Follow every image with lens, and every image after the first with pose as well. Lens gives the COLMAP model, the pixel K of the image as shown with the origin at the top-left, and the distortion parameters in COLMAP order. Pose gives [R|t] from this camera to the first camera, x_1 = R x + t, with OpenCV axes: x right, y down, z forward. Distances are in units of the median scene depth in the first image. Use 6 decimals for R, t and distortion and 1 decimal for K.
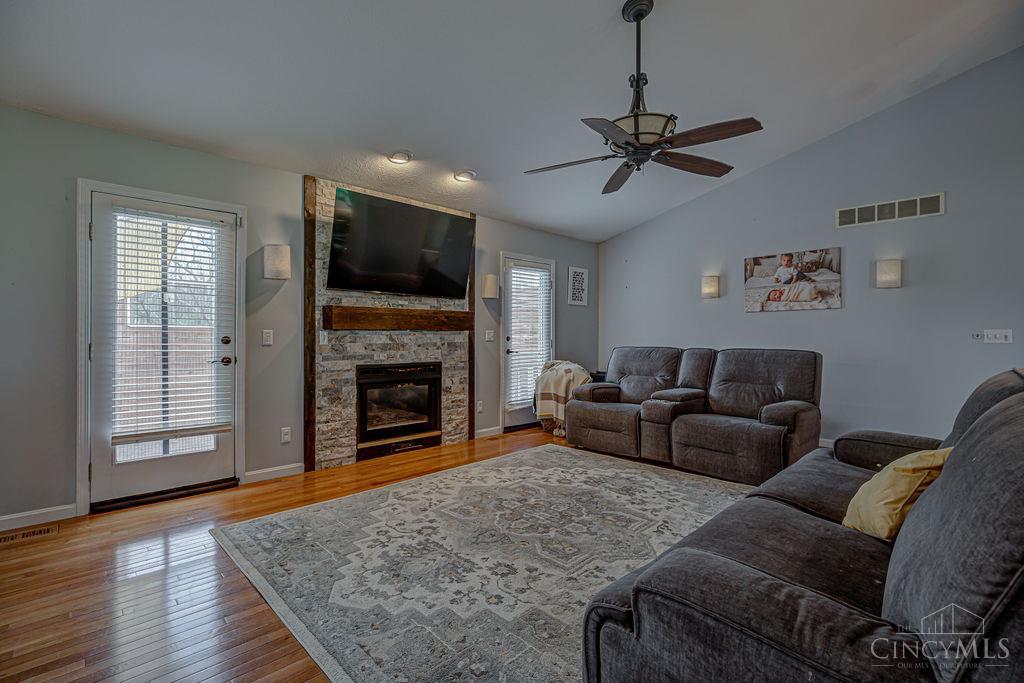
lens RADIAL K [[472.9, 0, 515.8], [0, 472.9, 335.7], [0, 0, 1]] dist [-0.006089, 0.000034]
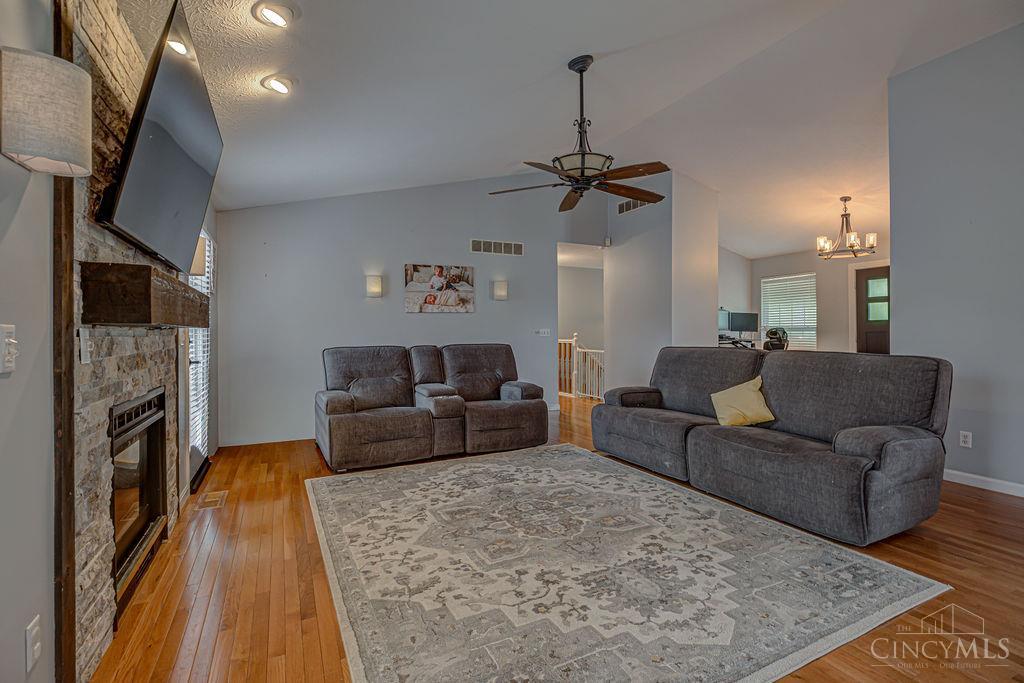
lens RADIAL K [[472.9, 0, 522.2], [0, 472.9, 335.9], [0, 0, 1]] dist [-0.006089, 0.000034]
pose [[0.303721, -0.011649, 0.952690, -0.694993], [0.009574, 0.999912, 0.009174, -0.003583], [-0.952713, 0.006335, 0.303806, 0.576973]]
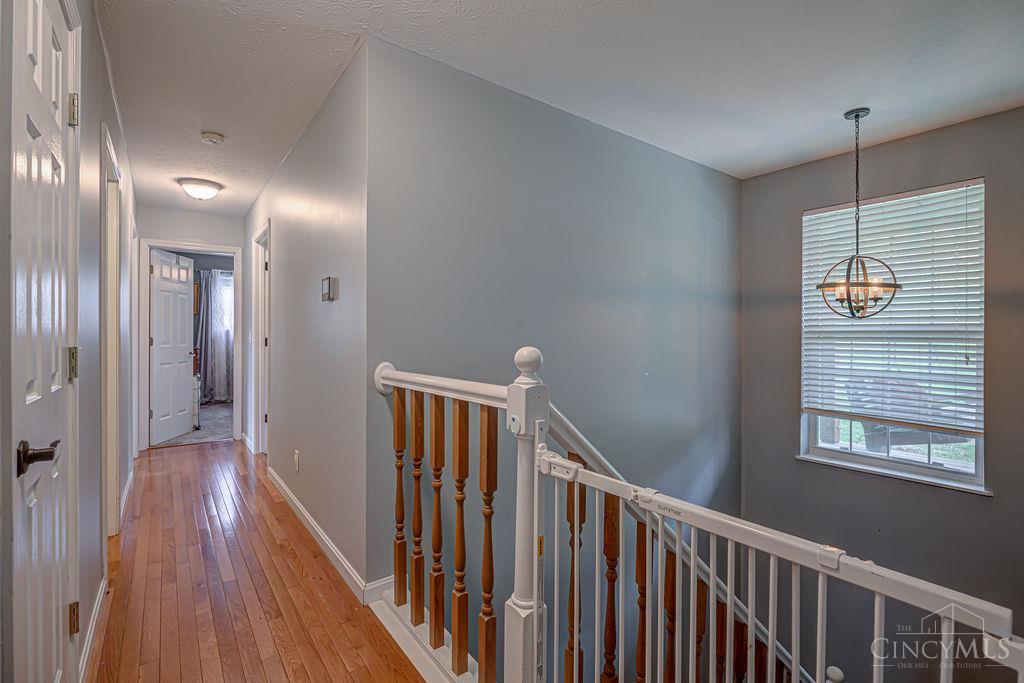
lens RADIAL K [[472.9, 0, 511.5], [0, 472.9, 340.4], [0, 0, 1]] dist [-0.006089, 0.000034]
pose [[0.146639, -0.008506, 0.989153, 1.189445], [-0.008566, 0.999915, 0.009869, -0.002688], [-0.989153, -0.009920, 0.146554, 0.982350]]
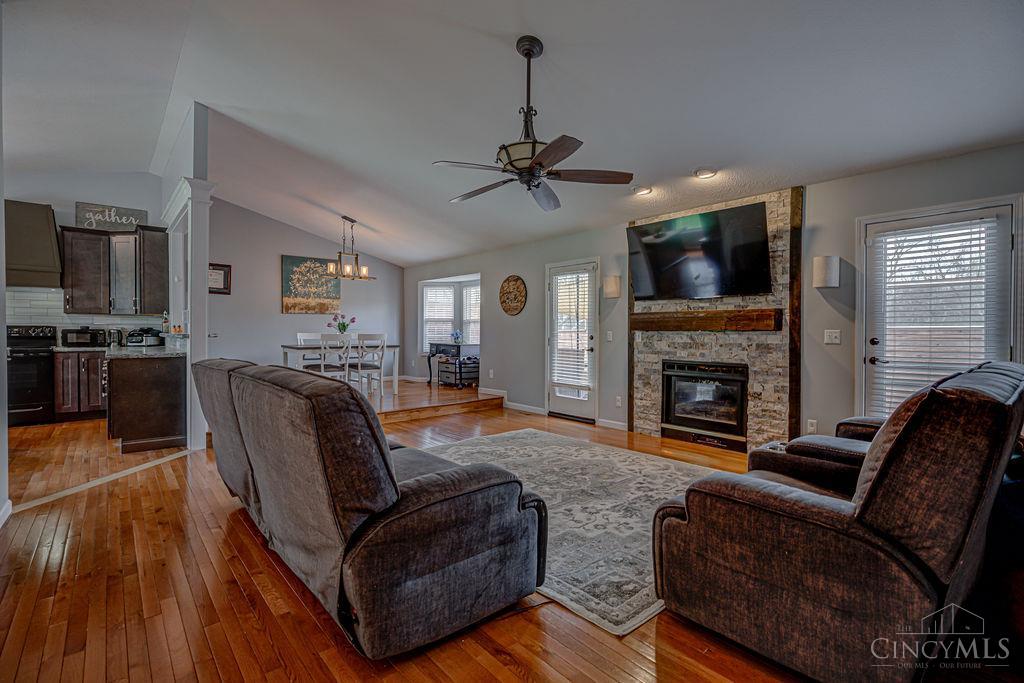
lens RADIAL K [[472.9, 0, 512.4], [0, 472.9, 337.3], [0, 0, 1]] dist [-0.006089, 0.000034]
pose [[-0.066000, 0.006789, -0.997797, 1.030761], [-0.006041, 0.999956, 0.007204, -0.001927], [0.997801, 0.006503, -0.065956, 0.766978]]
